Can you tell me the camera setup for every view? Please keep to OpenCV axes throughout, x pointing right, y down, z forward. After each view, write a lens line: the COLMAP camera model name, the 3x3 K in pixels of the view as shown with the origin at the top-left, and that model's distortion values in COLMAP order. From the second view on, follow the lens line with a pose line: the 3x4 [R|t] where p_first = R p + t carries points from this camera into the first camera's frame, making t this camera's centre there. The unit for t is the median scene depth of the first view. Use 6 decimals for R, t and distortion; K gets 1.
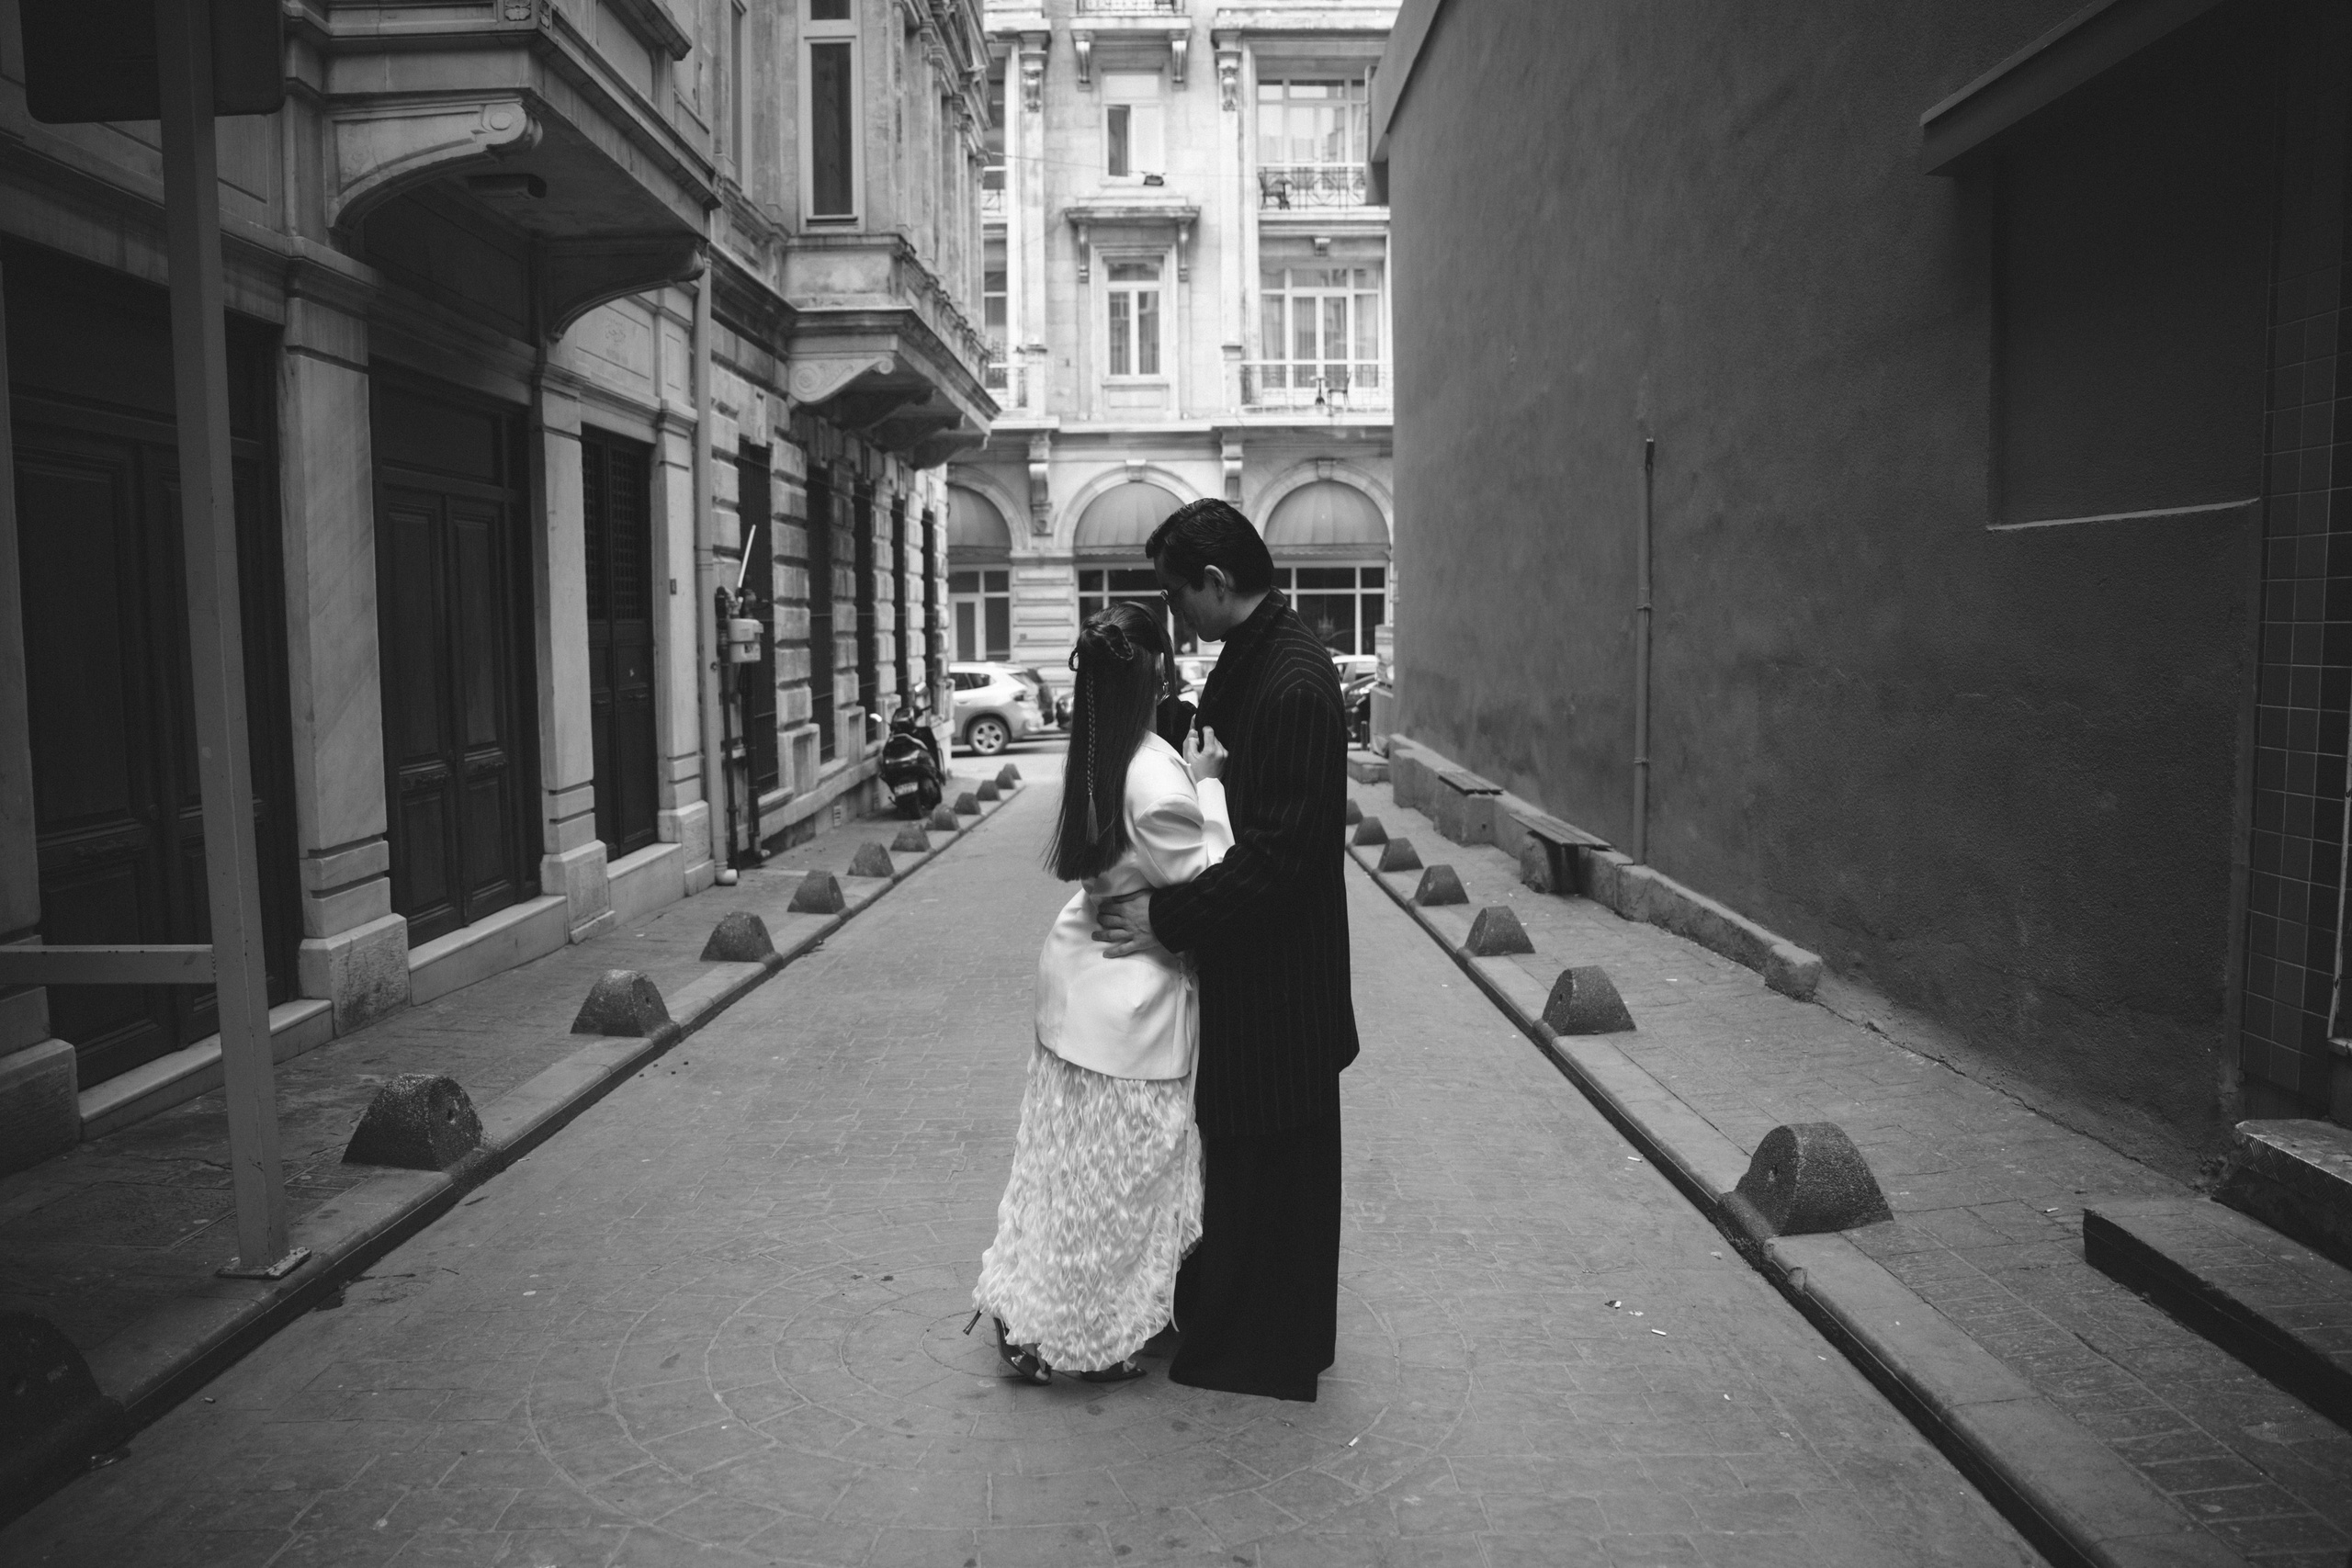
lens RADIAL K [[1661.7, 0, 1176.0], [0, 1661.7, 784.0], [0, 0, 1]] dist [-0.138666, 0.099433]
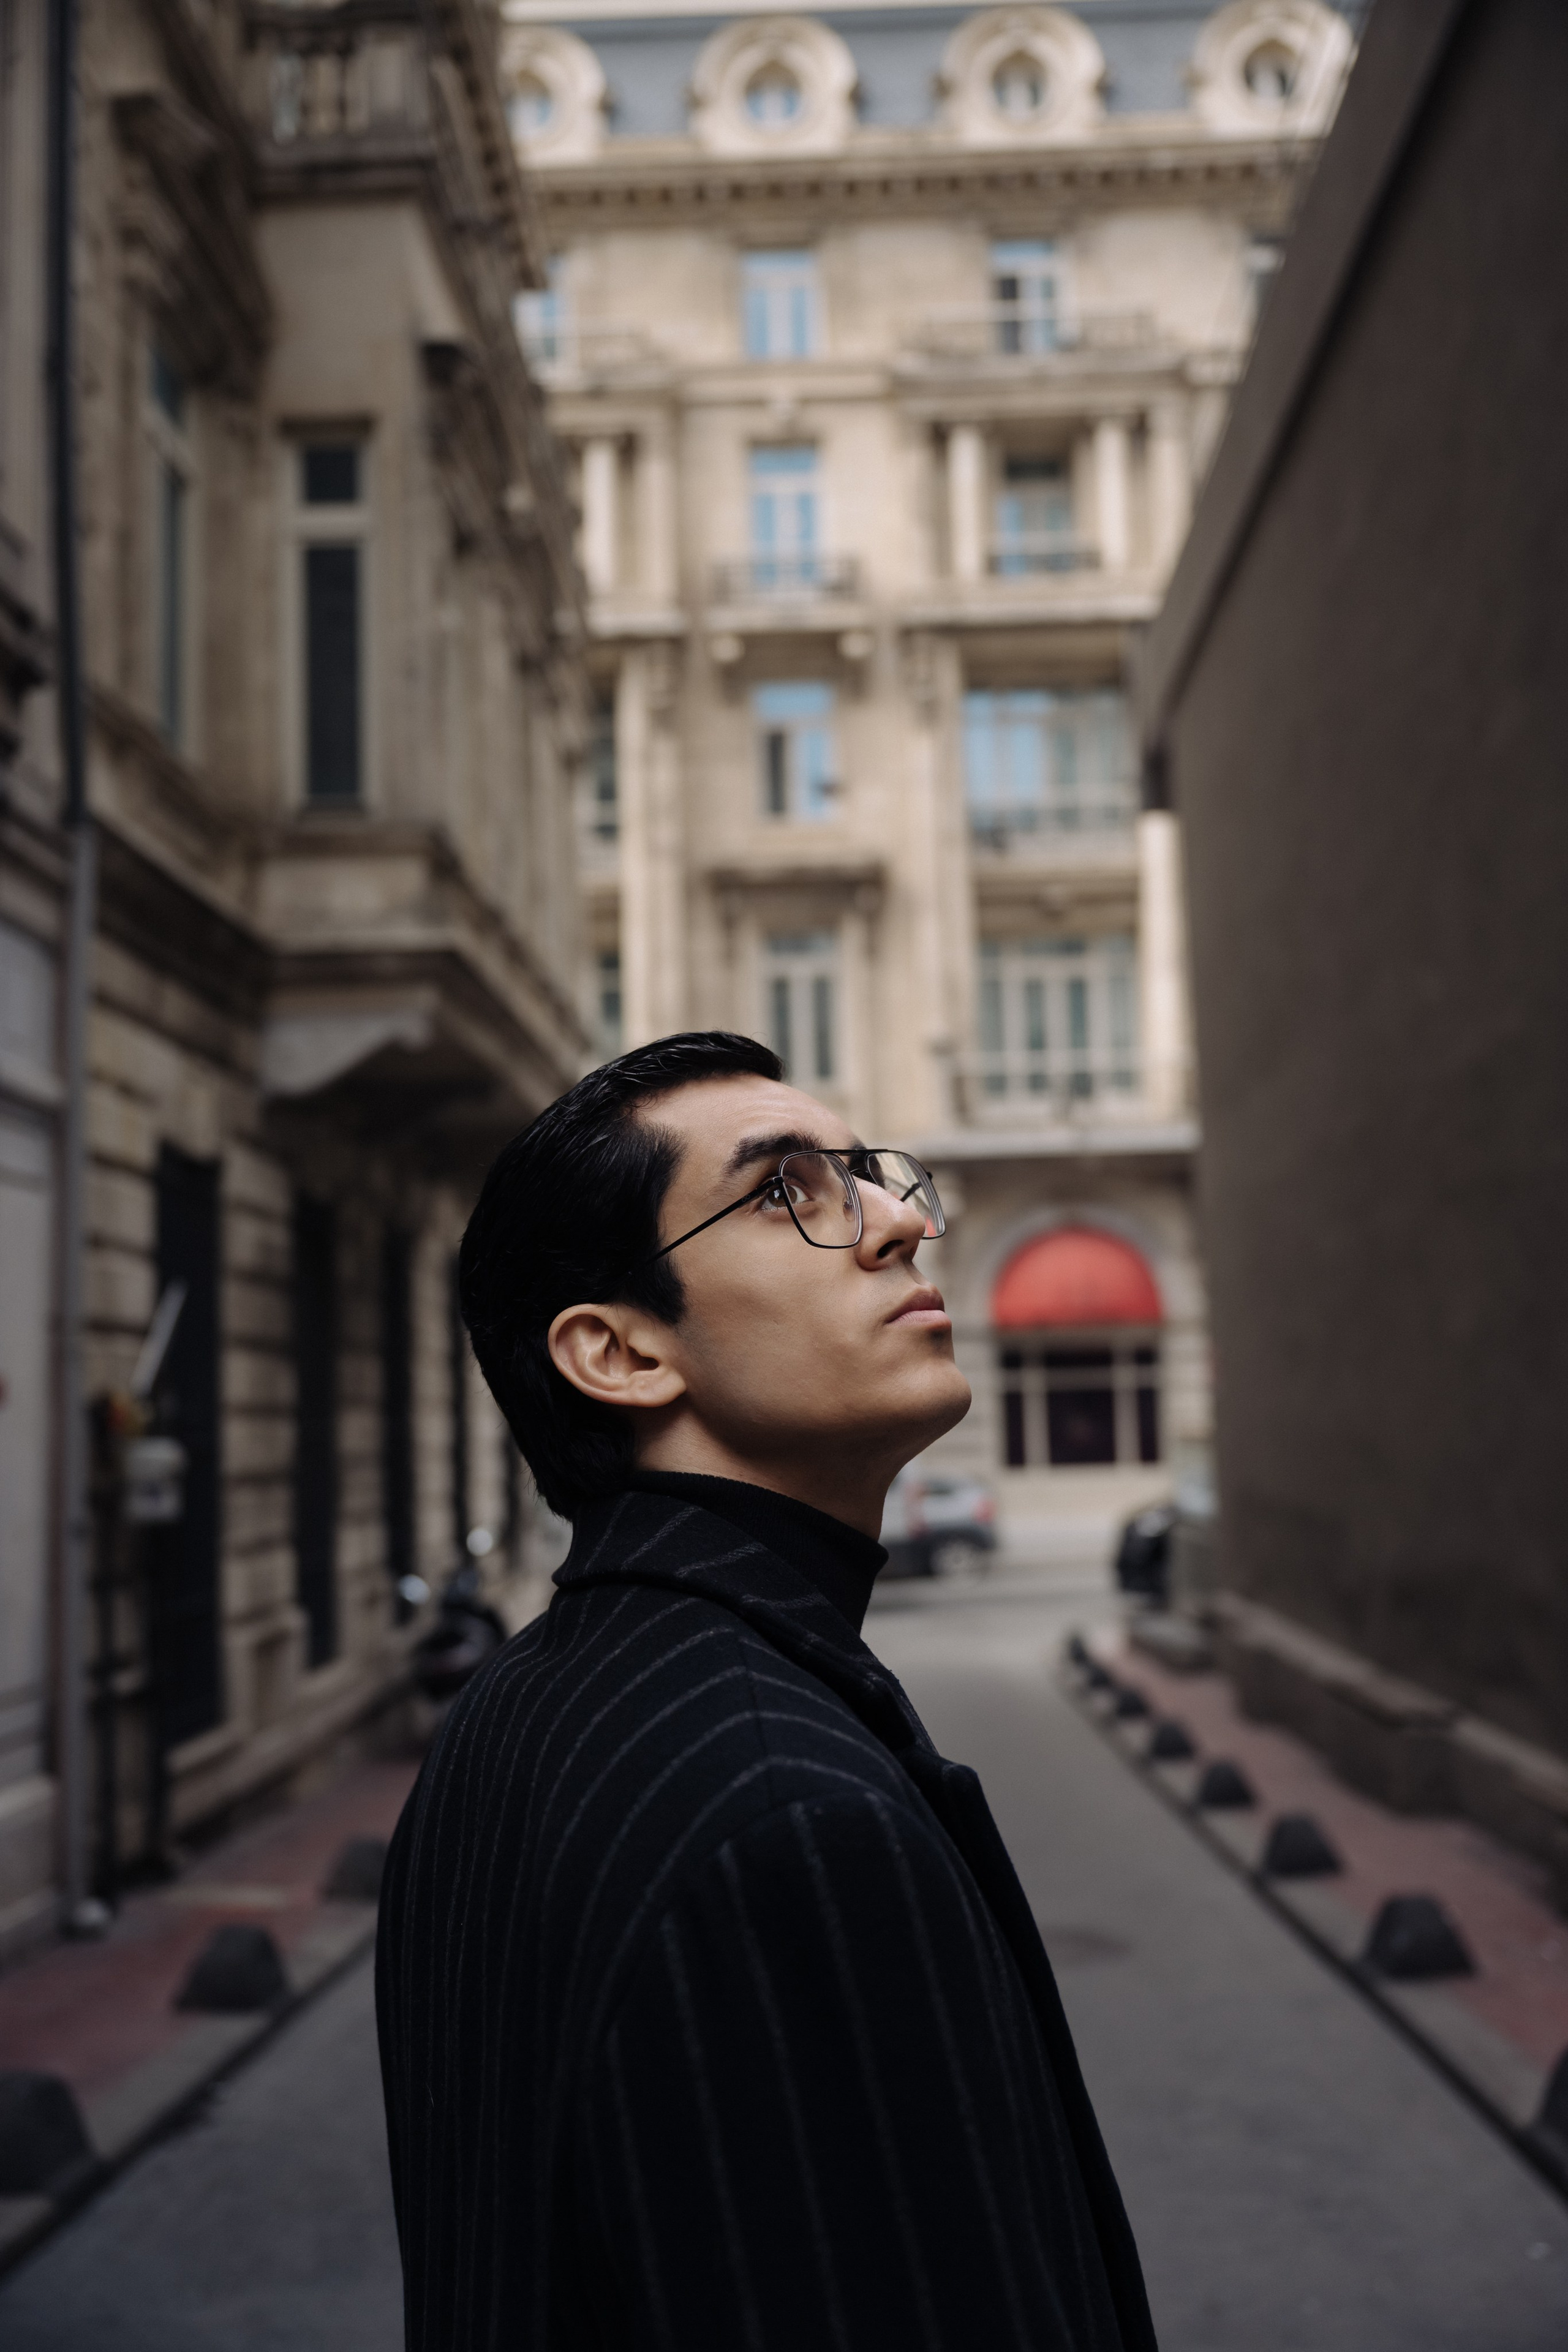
lens RADIAL K [[2040.6, 0, 809.4], [0, 2040.6, 1220.4], [0, 0, 1]] dist [0.010686, 0.007318]
pose [[0.999543, -0.022405, -0.020309, -0.011107], [0.018044, 0.980834, -0.194007, -0.028119], [0.024266, 0.193552, 0.980790, 0.236727]]
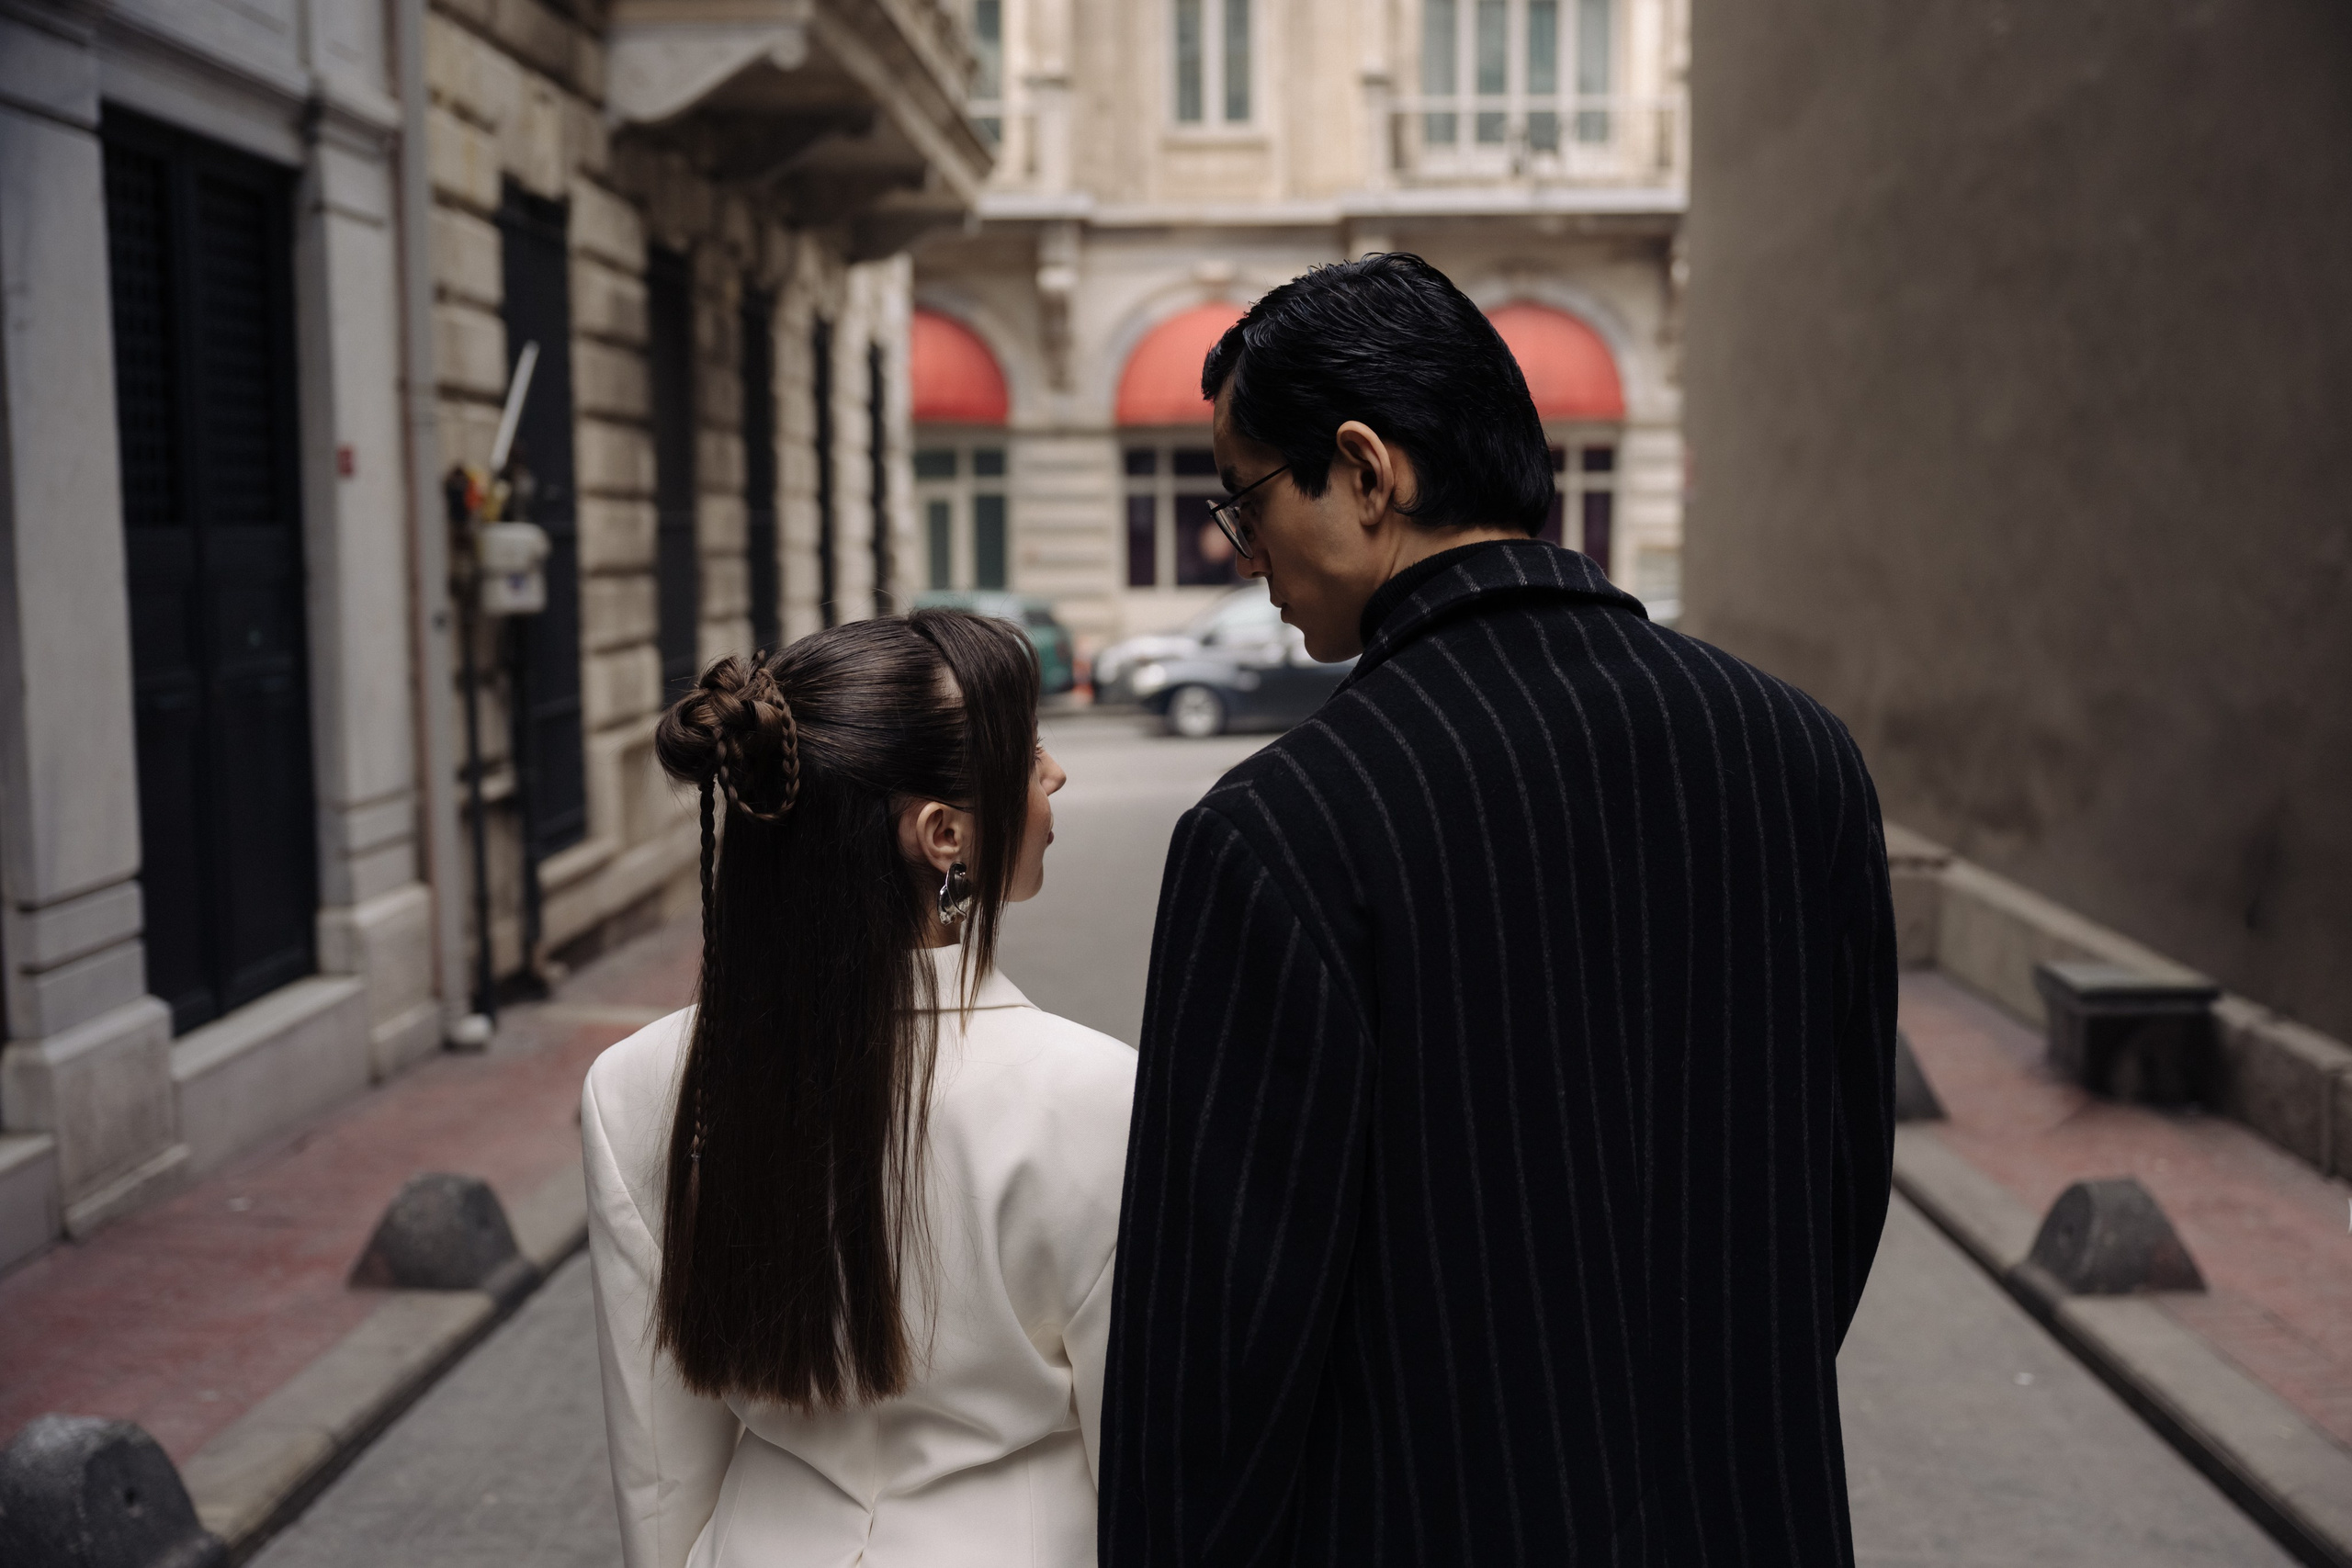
lens RADIAL K [[2353.2, 0, 1176.0], [0, 2353.2, 784.0], [0, 0, 1]] dist [0.012532, 0.004413]
pose [[0.999665, 0.006914, -0.024961, -0.028630], [-0.006618, 0.999907, 0.011931, -0.025057], [0.025041, -0.011761, 0.999617, 0.221685]]
